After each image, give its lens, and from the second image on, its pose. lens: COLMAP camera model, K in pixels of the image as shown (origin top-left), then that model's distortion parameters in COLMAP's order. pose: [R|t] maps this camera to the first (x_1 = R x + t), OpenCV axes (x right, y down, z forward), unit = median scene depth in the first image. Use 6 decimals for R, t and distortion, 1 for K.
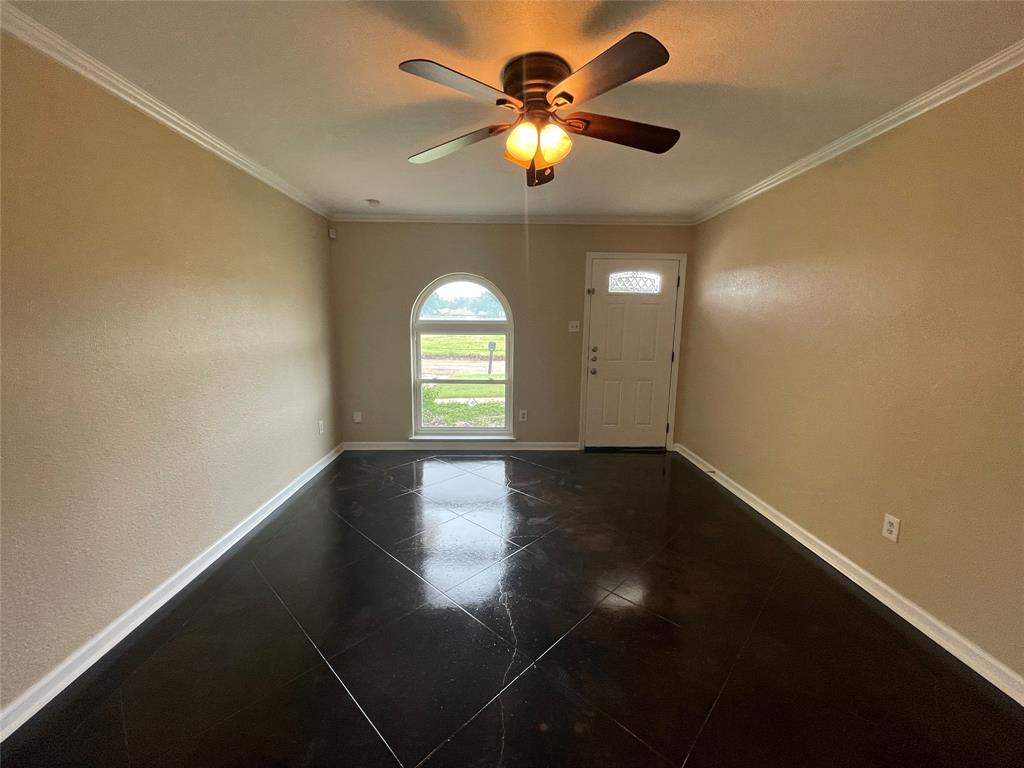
lens RADIAL K [[414.3, 0, 506.6], [0, 414.3, 389.9], [0, 0, 1]] dist [-0.001004, -0.000534]
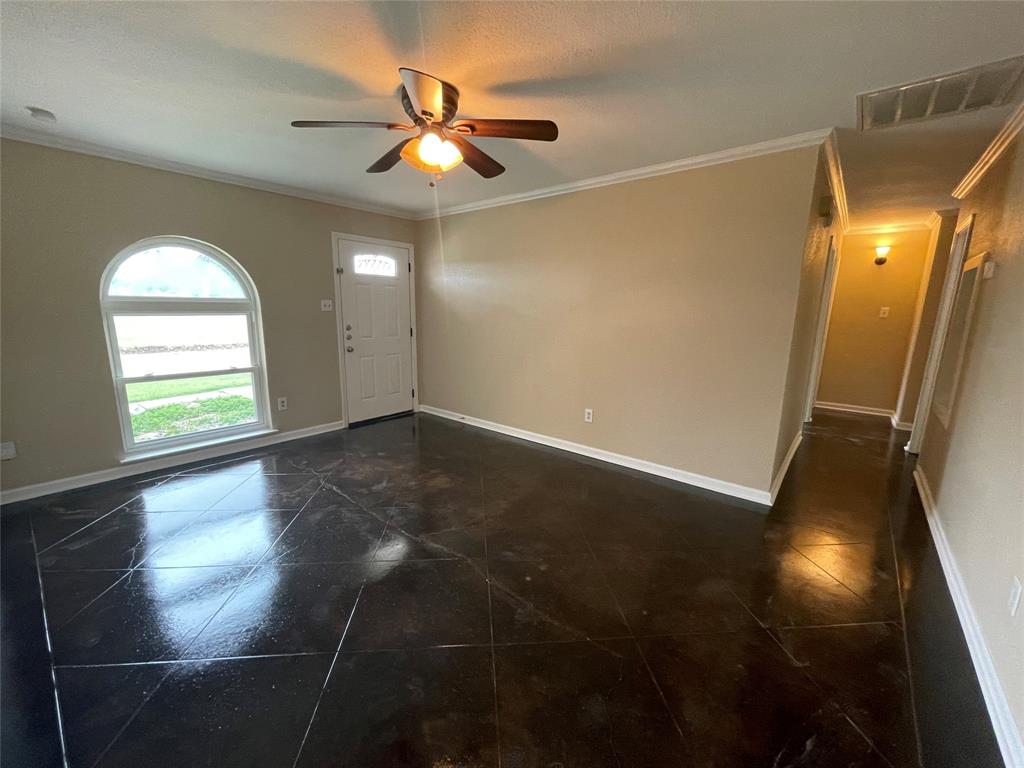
lens RADIAL K [[415.1, 0, 507.3], [0, 415.1, 387.0], [0, 0, 1]] dist [0.000717, -0.000320]
pose [[0.657763, -0.141600, 0.739795, -0.311178], [0.114448, 0.989555, 0.087647, 0.002298], [-0.744479, 0.027017, 0.667099, 0.017840]]
